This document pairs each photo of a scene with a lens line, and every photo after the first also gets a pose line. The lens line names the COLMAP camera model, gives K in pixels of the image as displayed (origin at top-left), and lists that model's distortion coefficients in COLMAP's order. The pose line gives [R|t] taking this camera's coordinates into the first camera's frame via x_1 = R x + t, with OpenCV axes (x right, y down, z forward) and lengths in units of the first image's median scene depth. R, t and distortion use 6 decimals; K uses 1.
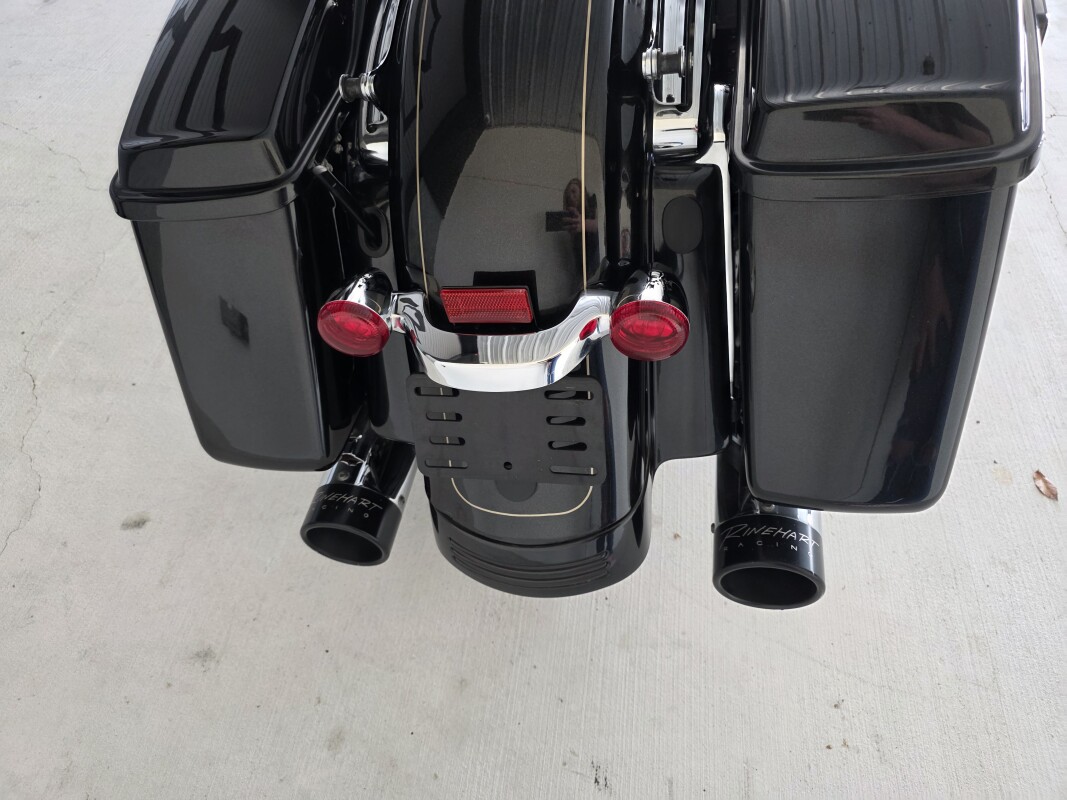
lens RADIAL K [[721.9, 0, 529.1], [0, 721.9, 385.4], [0, 0, 1]] dist [0.020679, -0.023155]
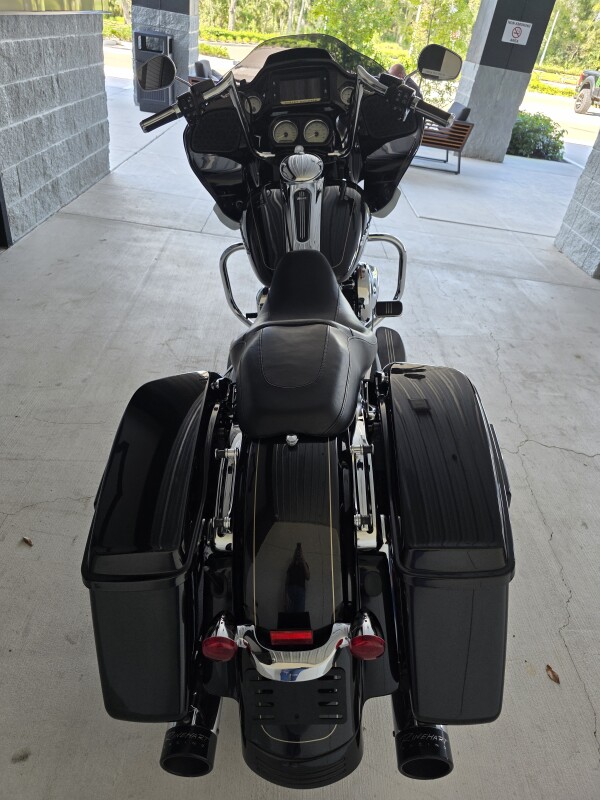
lens RADIAL K [[541.2, 0, 300.0], [0, 541.2, 400.0], [0, 0, 1]] dist [0.020679, -0.023155]
pose [[0.981565, 0.008143, 0.190953, -0.287631], [0.044990, 0.961174, -0.272252, -0.289568], [-0.185755, 0.275824, 0.943089, -0.582050]]
